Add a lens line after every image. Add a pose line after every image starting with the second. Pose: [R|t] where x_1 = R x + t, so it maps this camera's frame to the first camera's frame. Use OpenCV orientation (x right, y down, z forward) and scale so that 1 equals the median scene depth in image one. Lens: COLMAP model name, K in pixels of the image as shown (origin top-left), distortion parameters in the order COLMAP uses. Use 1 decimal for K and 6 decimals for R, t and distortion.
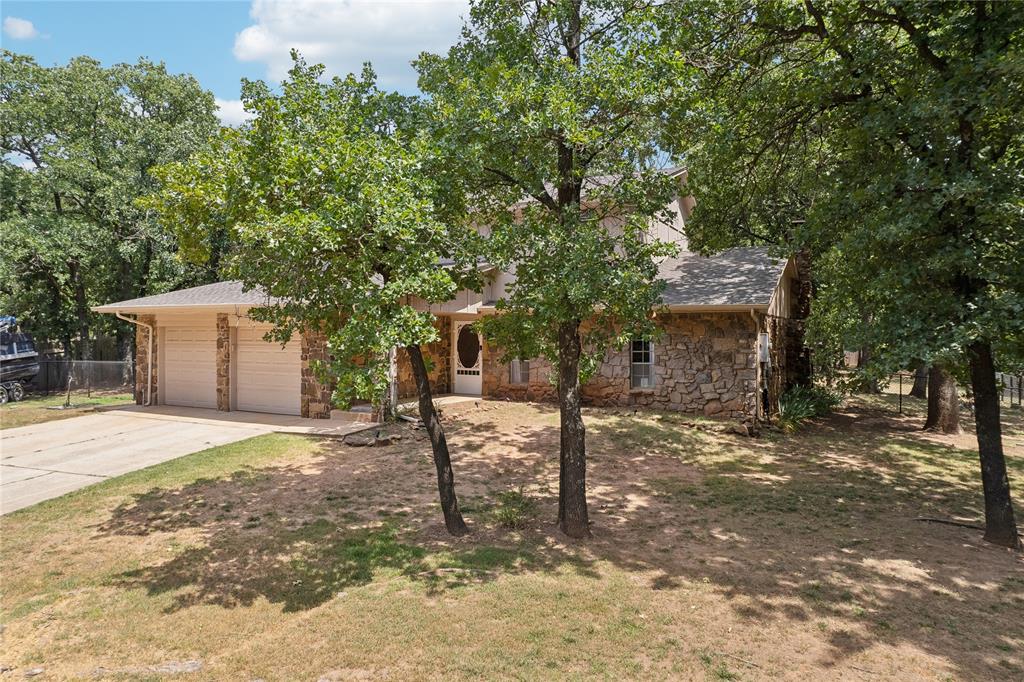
lens RADIAL K [[653.1, 0, 505.1], [0, 653.1, 337.7], [0, 0, 1]] dist [-0.065371, 0.052263]
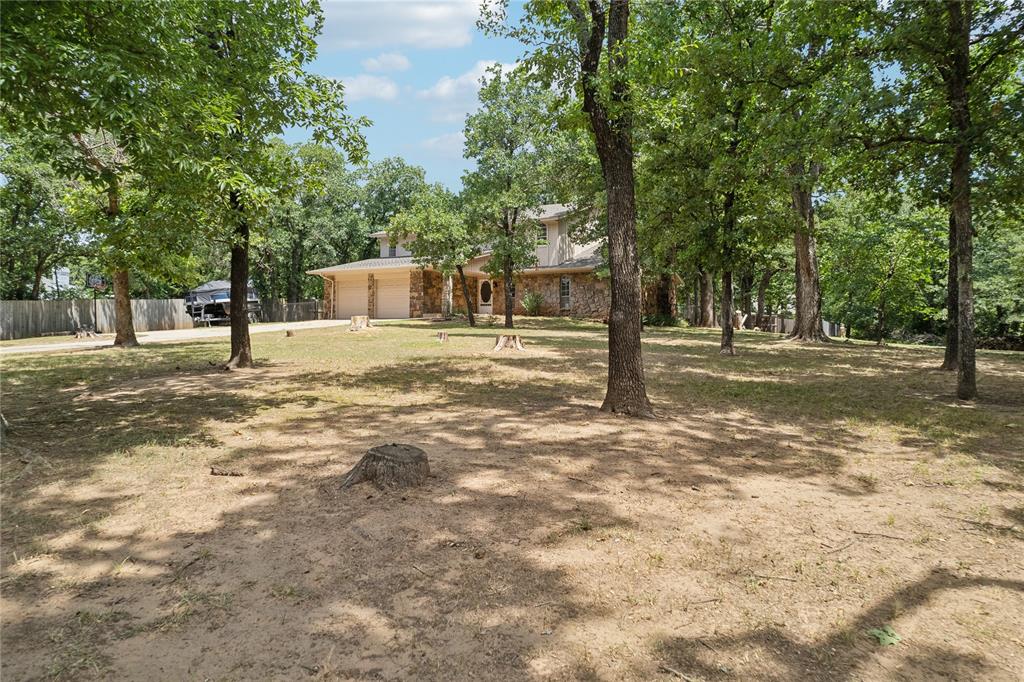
lens RADIAL K [[653.1, 0, 505.1], [0, 653.1, 337.7], [0, 0, 1]] dist [-0.065371, 0.052263]
pose [[0.998134, 0.003312, -0.060967, 0.147770], [-0.003110, 0.999989, 0.003405, 0.173423], [0.060978, -0.003209, 0.998134, -1.179652]]
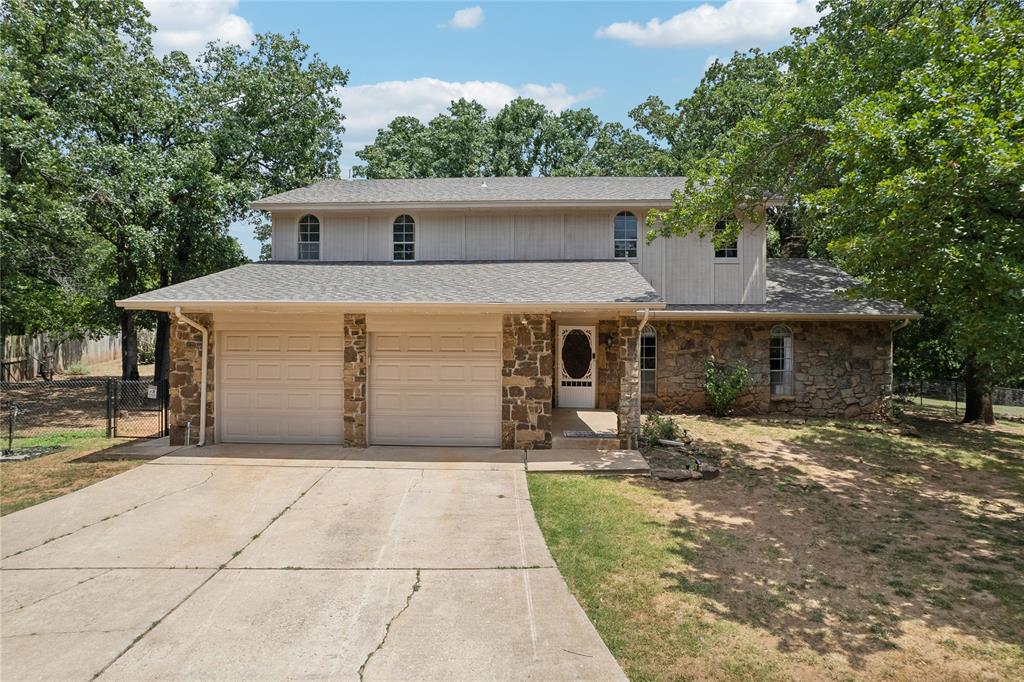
lens RADIAL K [[653.1, 0, 505.1], [0, 653.1, 337.7], [0, 0, 1]] dist [-0.065371, 0.052263]
pose [[0.915010, 0.001094, 0.403430, -0.597254], [-0.000753, 0.999999, -0.001003, -0.010241], [-0.403431, 0.000614, 0.915010, 0.265229]]
